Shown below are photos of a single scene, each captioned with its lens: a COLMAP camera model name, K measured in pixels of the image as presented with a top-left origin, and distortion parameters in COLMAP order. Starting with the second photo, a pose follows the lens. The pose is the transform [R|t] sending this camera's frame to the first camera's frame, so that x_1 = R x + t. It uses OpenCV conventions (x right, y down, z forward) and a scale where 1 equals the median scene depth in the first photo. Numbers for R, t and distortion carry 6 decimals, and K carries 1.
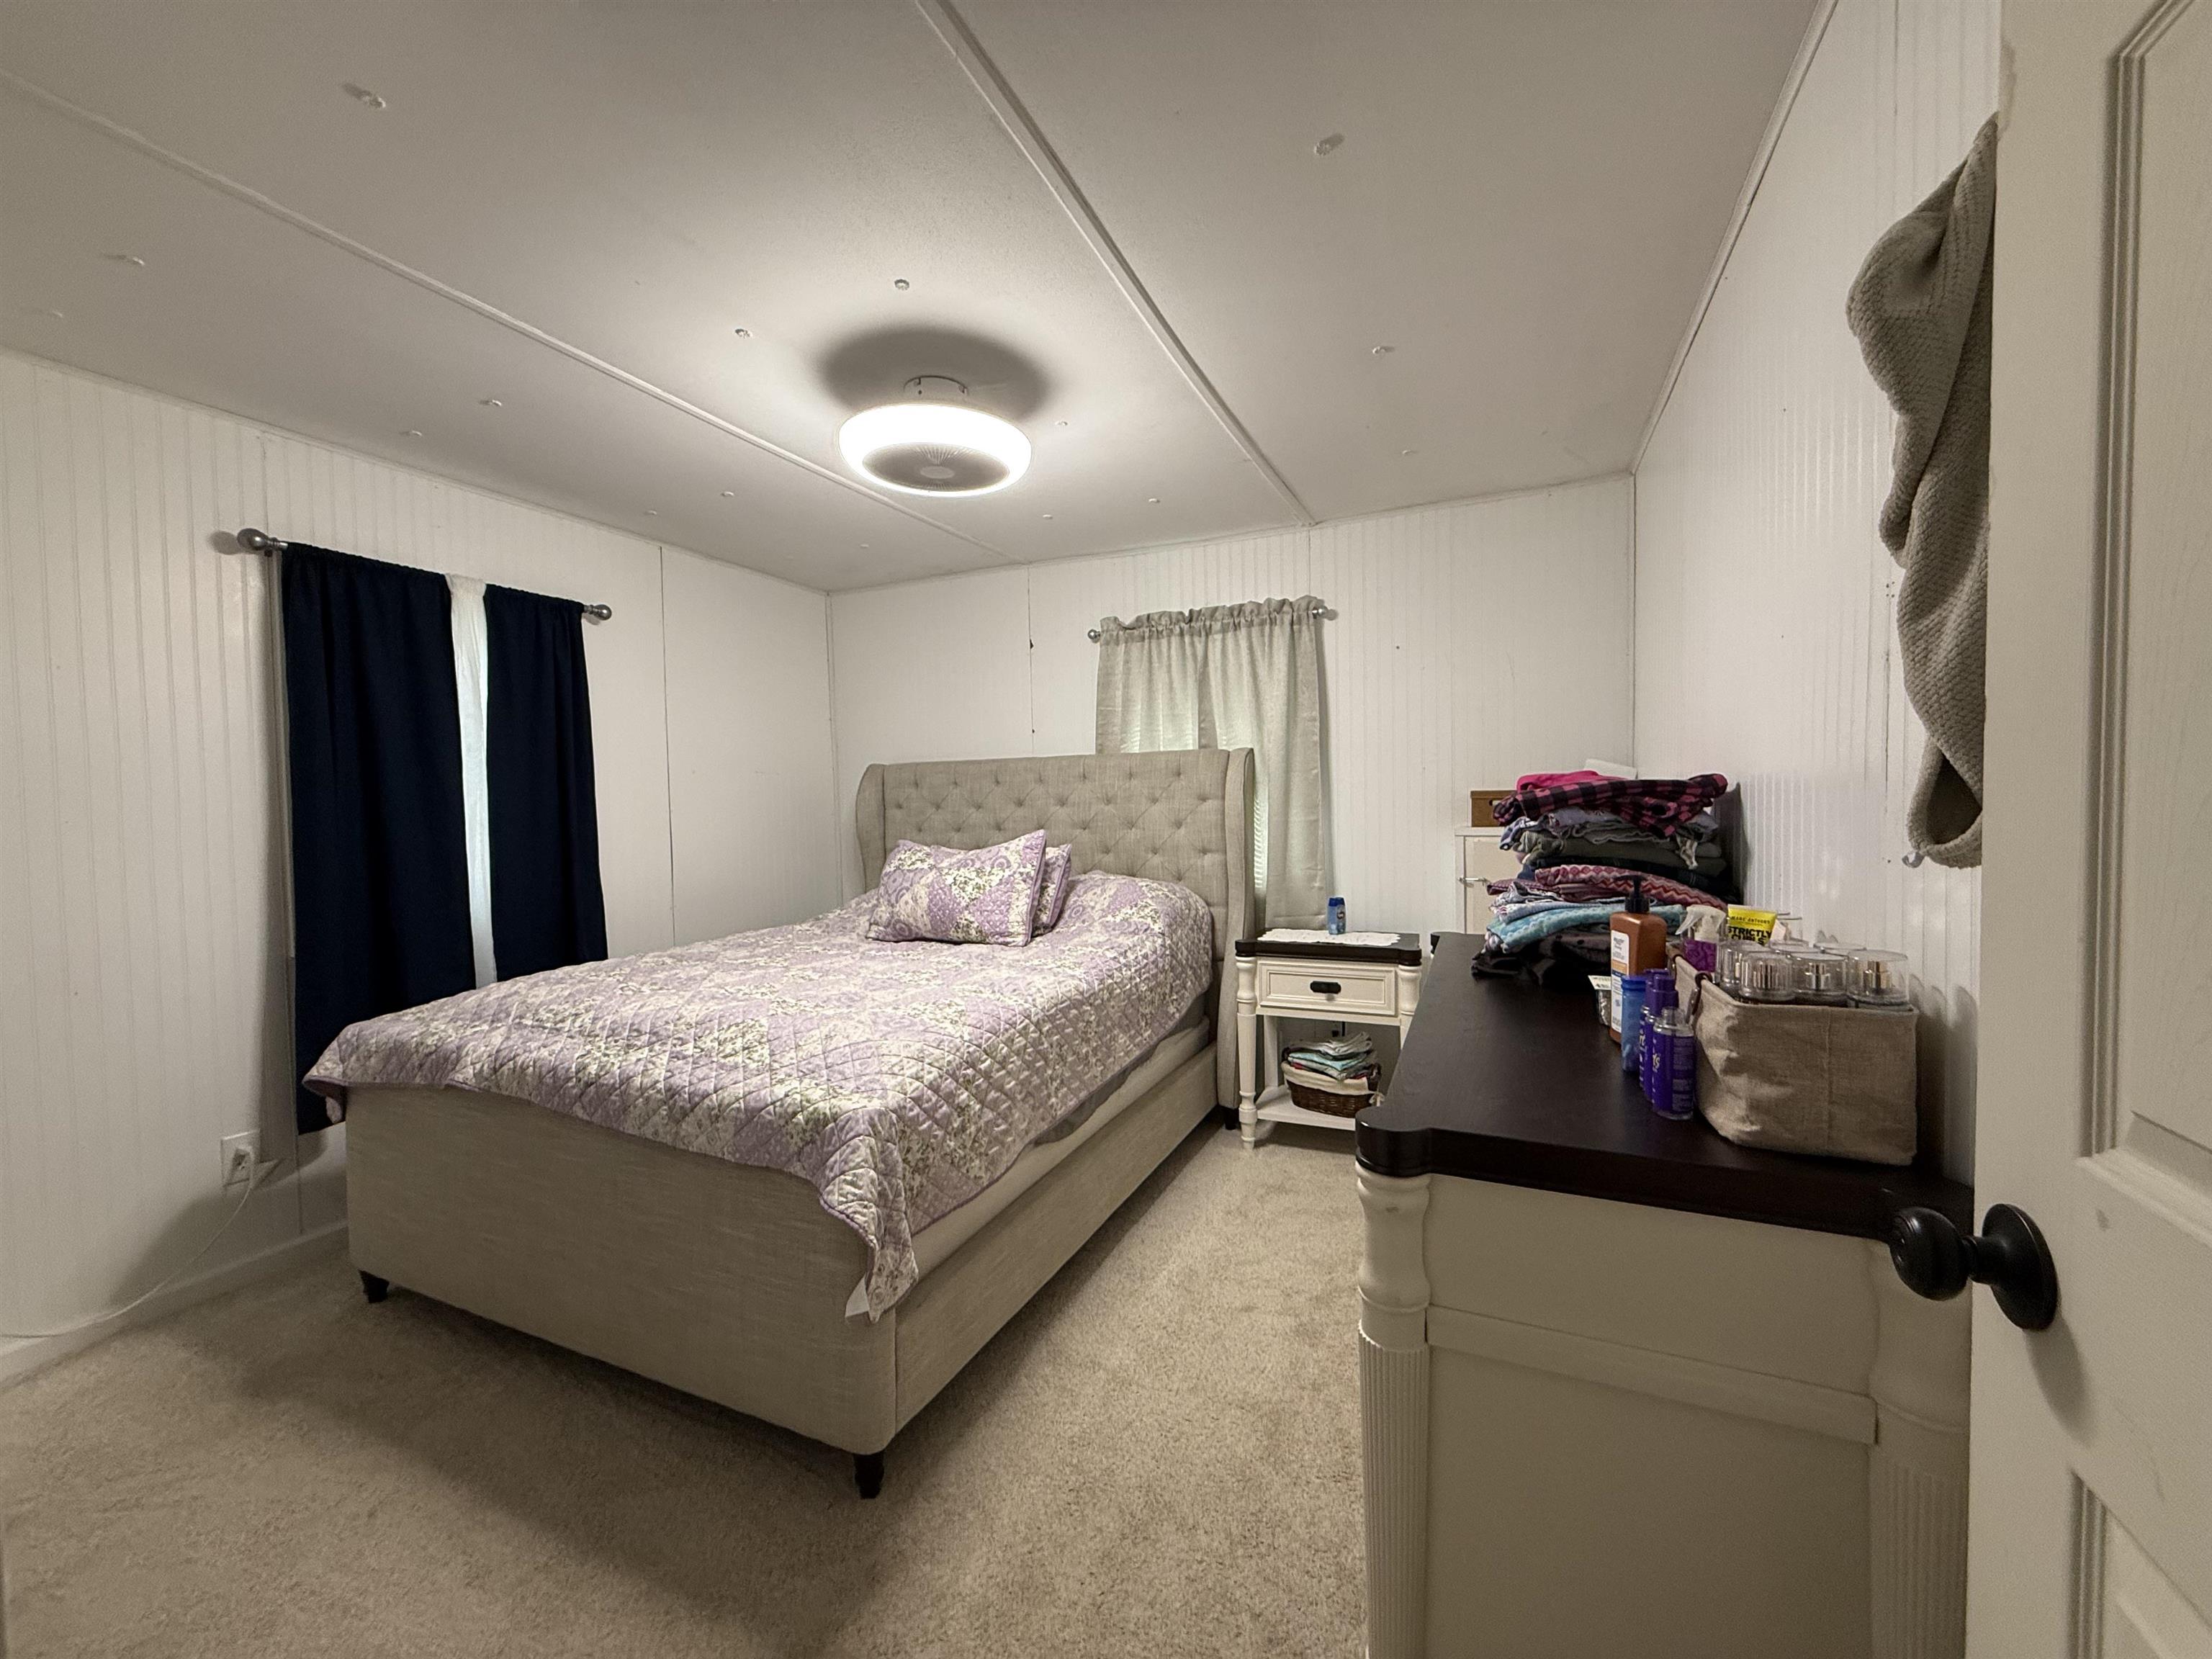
lens RADIAL K [[879.8, 0, 1098.3], [0, 879.8, 829.1], [0, 0, 1]] dist [-0.000013, 0.000345]
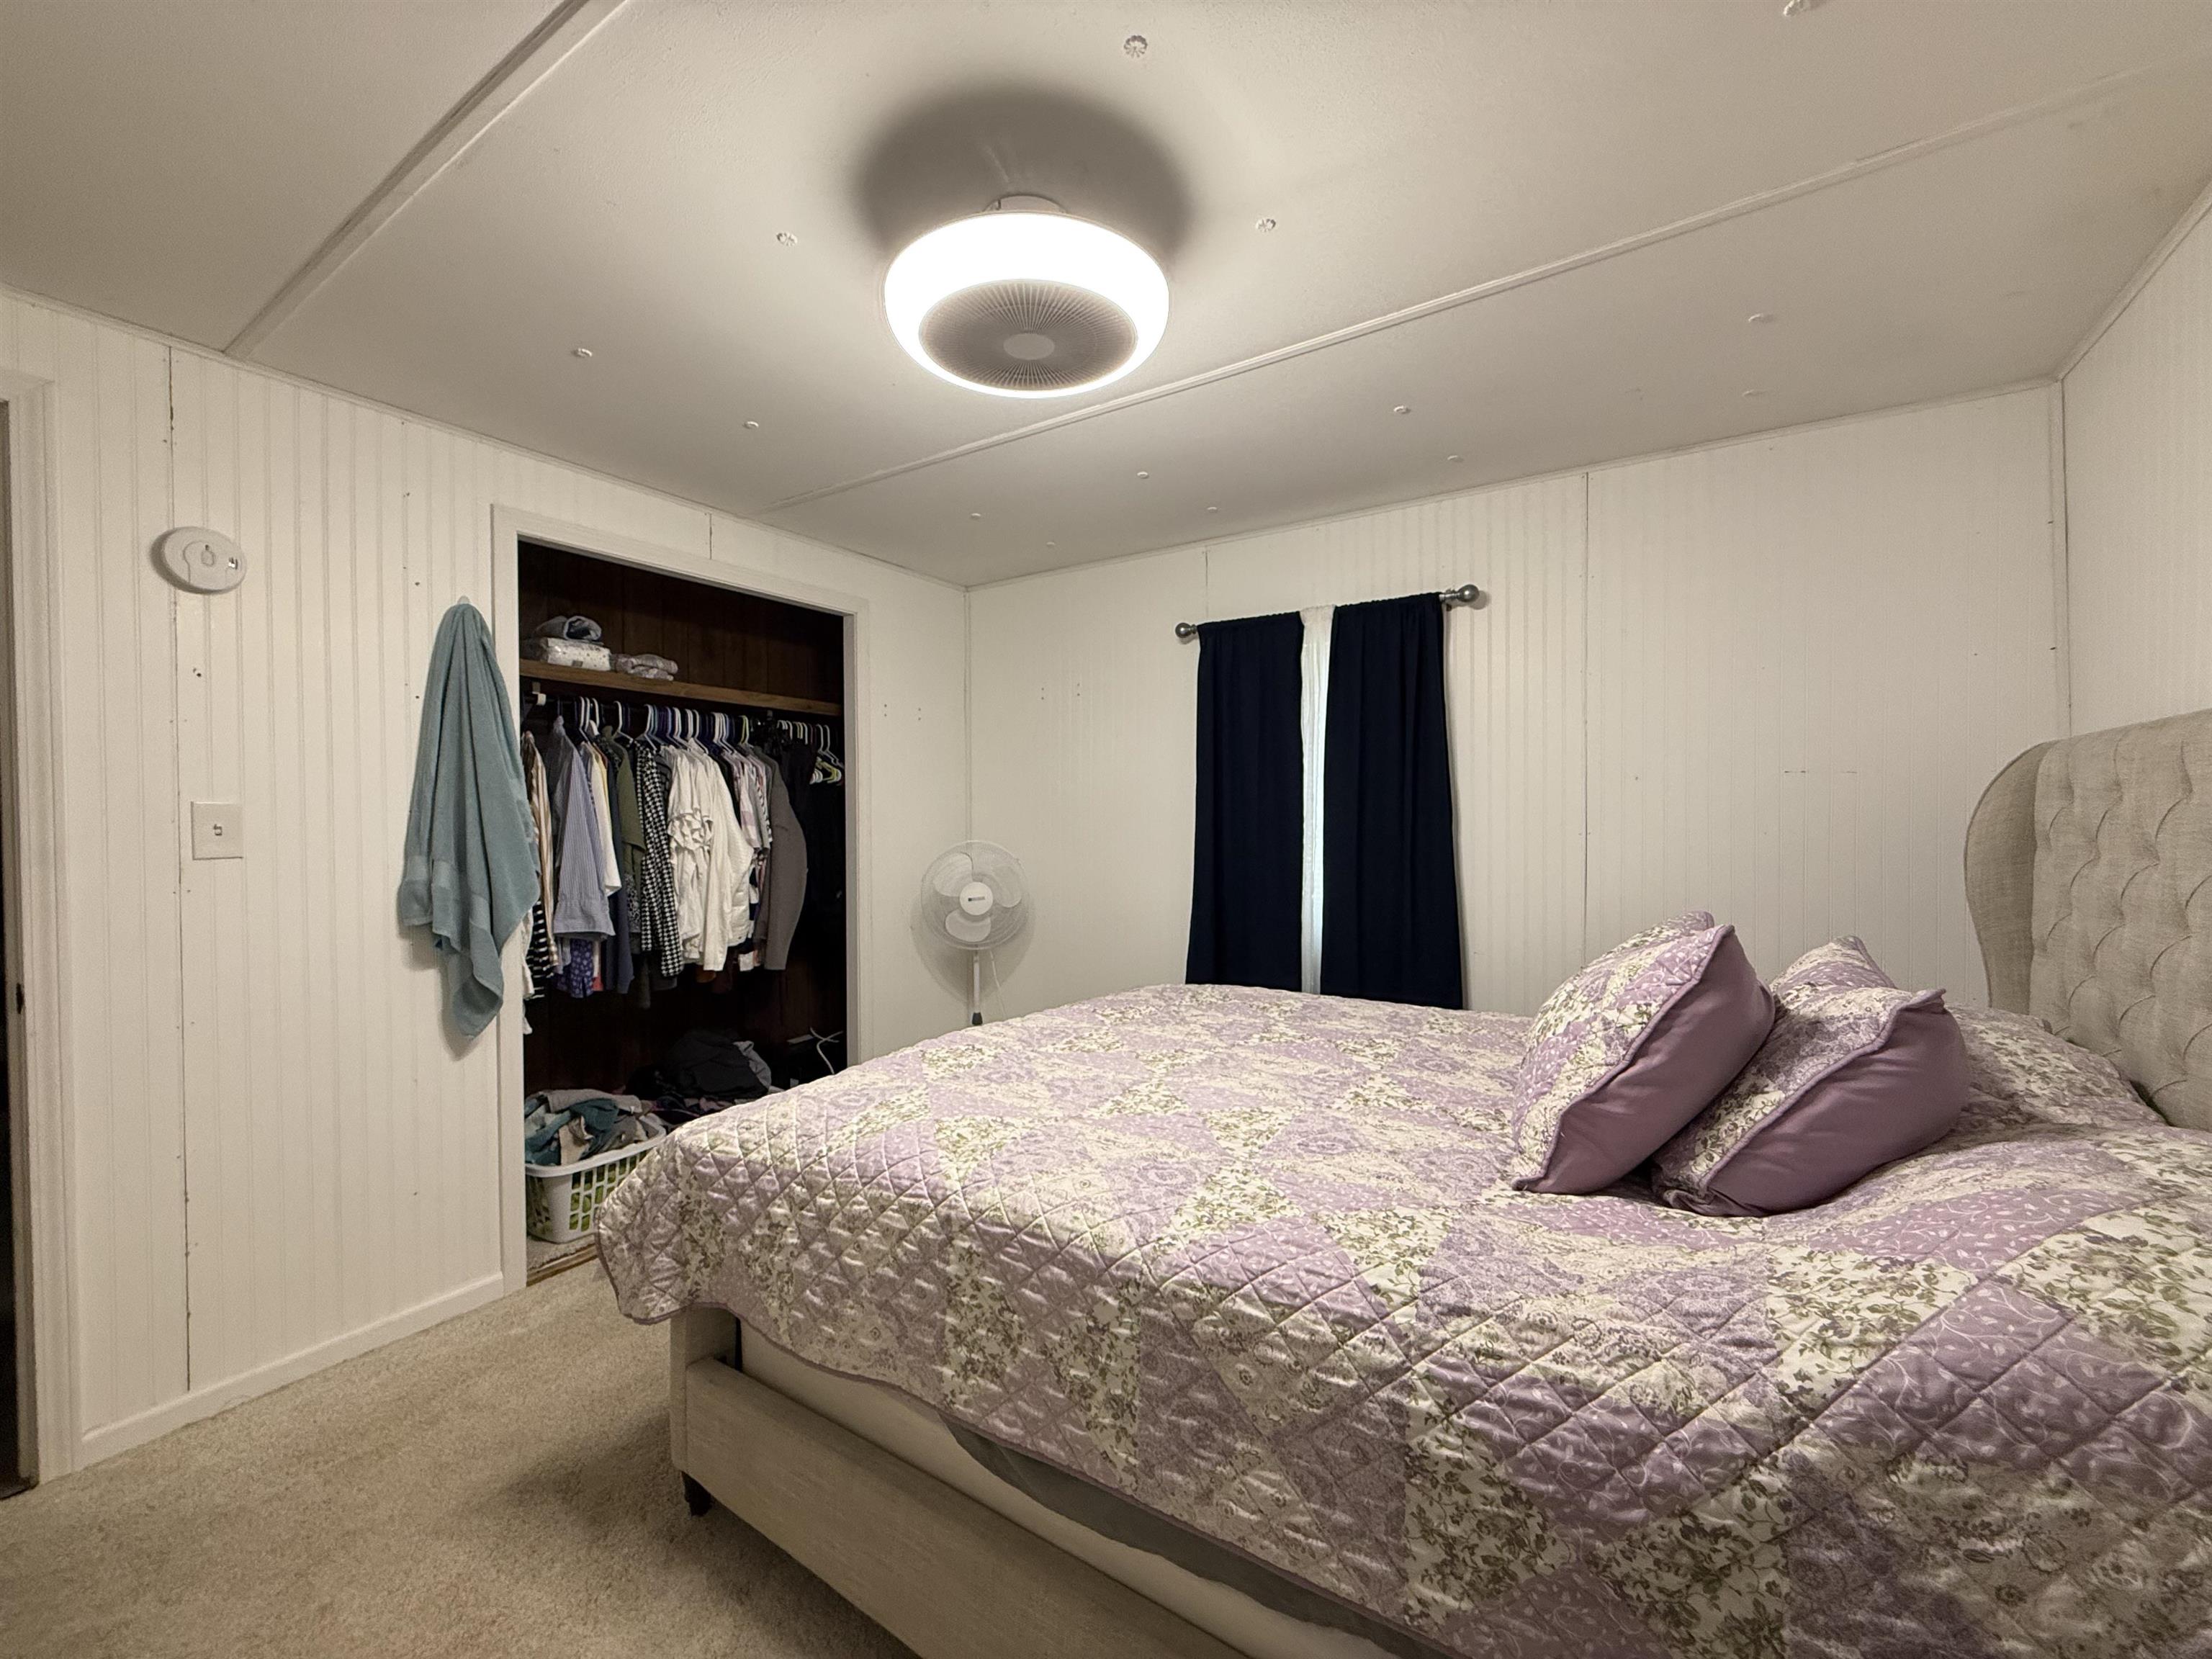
lens RADIAL K [[880.9, 0, 1099.1], [0, 880.9, 826.5], [0, 0, 1]] dist [0.001761, -0.000377]
pose [[-0.155717, 0.031514, -0.987299, 0.336735], [-0.026934, 0.998984, 0.036136, -0.047235], [0.987434, 0.032219, -0.154710, 0.811130]]
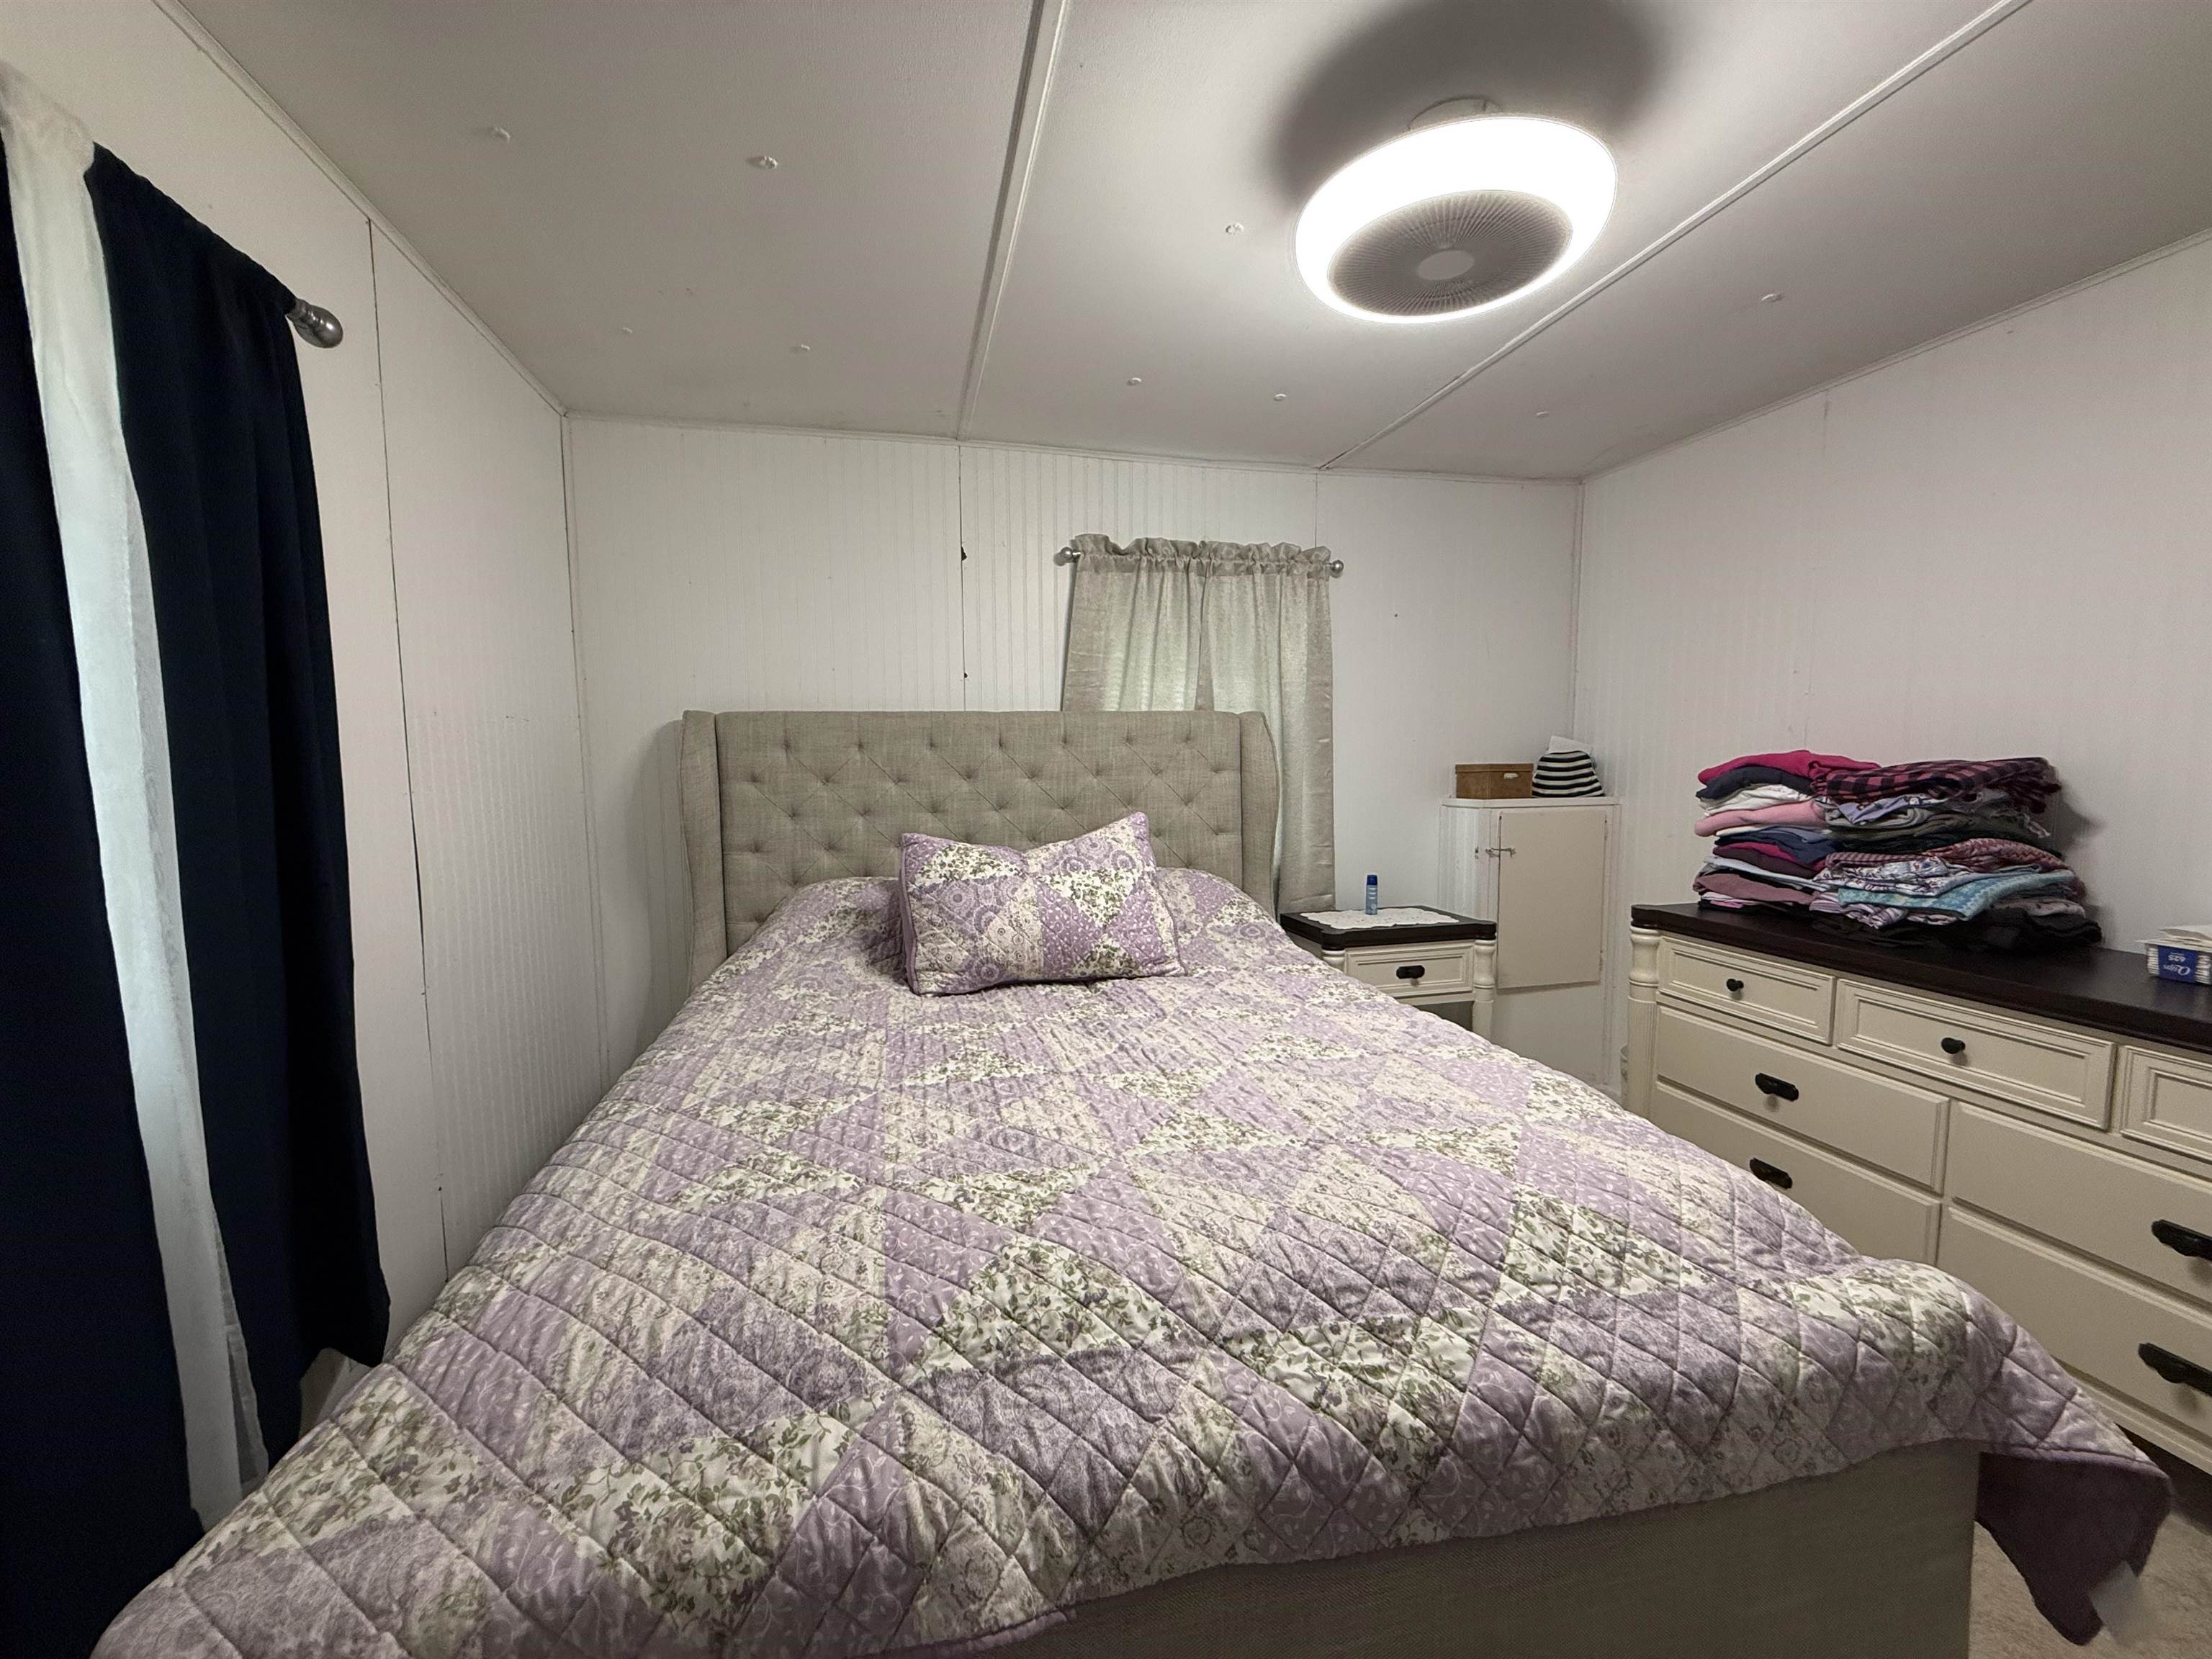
lens RADIAL K [[879.8, 0, 1098.3], [0, 879.8, 829.1], [0, 0, 1]] dist [-0.000013, 0.000345]
pose [[0.794167, -0.039794, 0.606395, -0.546284], [0.013950, 0.998785, 0.047274, -0.021097], [-0.607539, -0.029084, 0.793757, 0.439055]]
